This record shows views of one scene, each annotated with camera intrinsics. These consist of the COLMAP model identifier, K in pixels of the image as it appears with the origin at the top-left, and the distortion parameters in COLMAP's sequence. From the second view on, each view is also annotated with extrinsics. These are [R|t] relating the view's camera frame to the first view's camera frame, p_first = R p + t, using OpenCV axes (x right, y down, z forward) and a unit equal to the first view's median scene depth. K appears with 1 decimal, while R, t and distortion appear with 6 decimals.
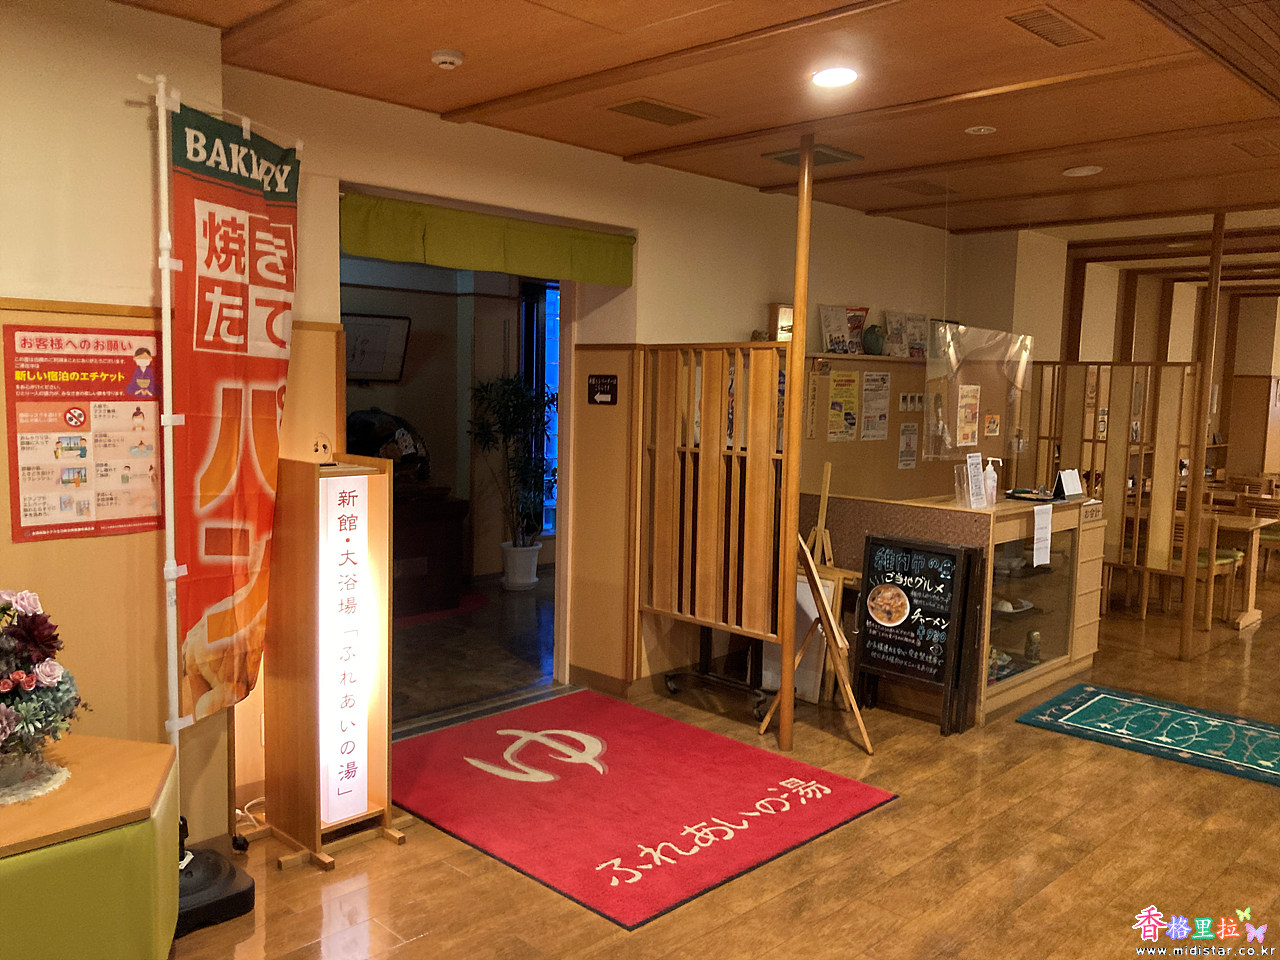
lens RADIAL K [[1027.1, 0, 640.0], [0, 1027.1, 480.0], [0, 0, 1]] dist [0.002296, 0.000904]
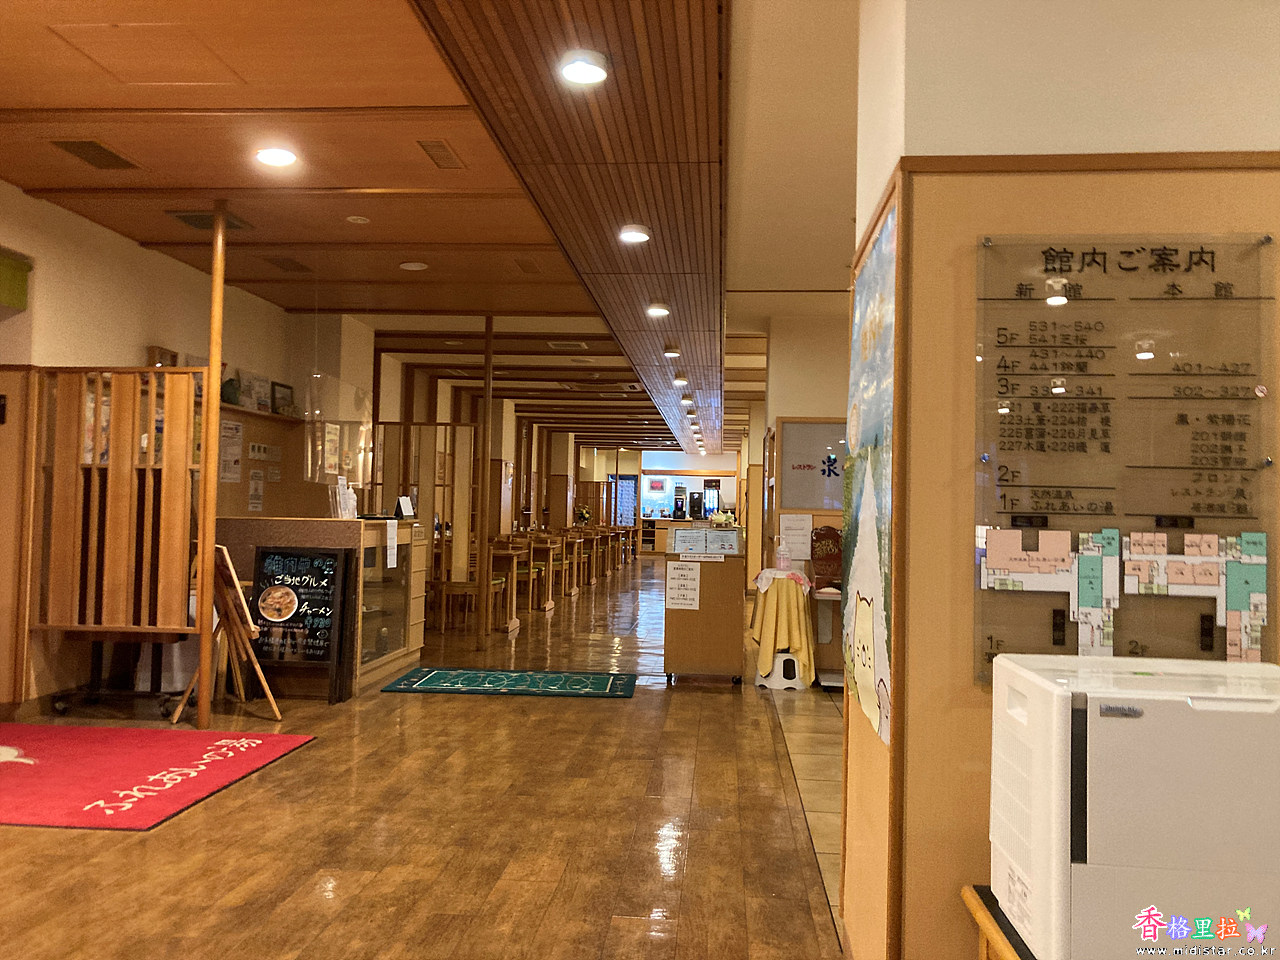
lens RADIAL K [[1027.1, 0, 640.0], [0, 1027.1, 480.0], [0, 0, 1]] dist [0.002296, 0.000904]
pose [[0.756818, 0.010432, 0.653542, -0.215912], [0.062929, 0.994065, -0.088742, 0.112795], [-0.650589, 0.108289, 0.751670, -0.167609]]
